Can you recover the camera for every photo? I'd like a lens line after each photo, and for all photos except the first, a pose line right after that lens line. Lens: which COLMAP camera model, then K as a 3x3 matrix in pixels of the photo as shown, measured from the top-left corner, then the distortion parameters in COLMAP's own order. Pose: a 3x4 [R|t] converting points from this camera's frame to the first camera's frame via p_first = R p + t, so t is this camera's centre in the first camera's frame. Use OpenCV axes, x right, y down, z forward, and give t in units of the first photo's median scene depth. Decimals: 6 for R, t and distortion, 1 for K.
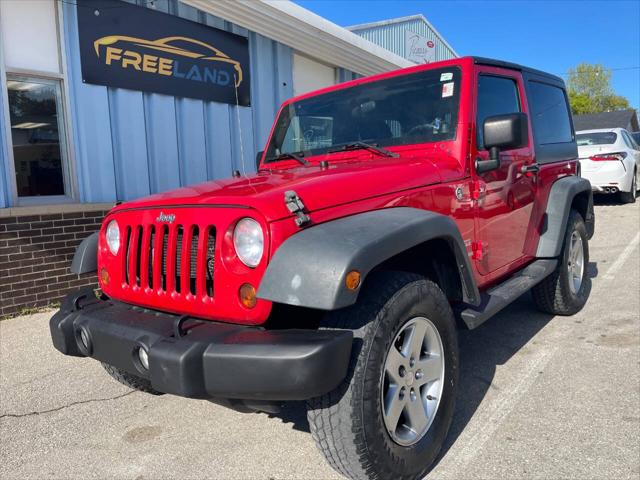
lens RADIAL K [[484.9, 0, 319.7], [0, 484.9, 240.2], [0, 0, 1]] dist [0.060122, -0.087742]
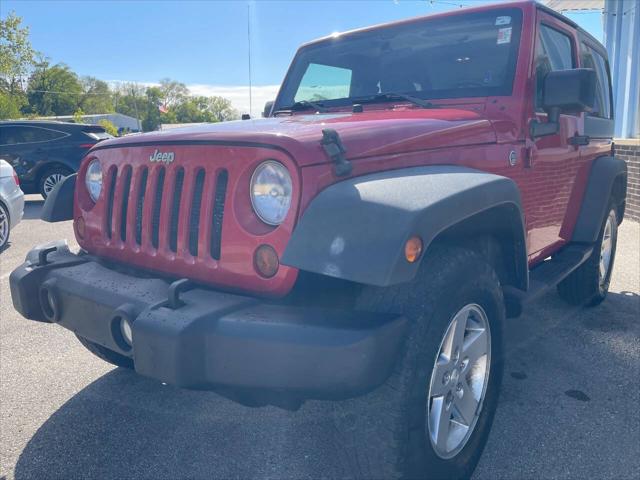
lens RADIAL K [[484.9, 0, 317.5], [0, 484.9, 240.6], [0, 0, 1]] dist [0.060122, -0.087742]
pose [[0.997200, 0.069272, 0.028171, -0.035985], [-0.070625, 0.996237, 0.050244, 0.015007], [-0.024584, -0.052093, 0.998340, 0.091107]]
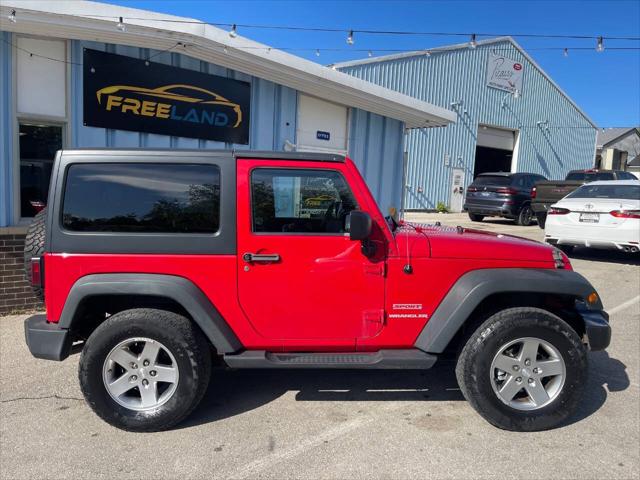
lens RADIAL K [[484.9, 0, 318.5], [0, 484.9, 237.2], [0, 0, 1]] dist [0.060122, -0.087742]
pose [[0.976420, 0.096938, -0.192892, 0.385351], [-0.100780, 0.994857, -0.010179, -0.112071], [0.190913, 0.029379, 0.981167, -0.062887]]
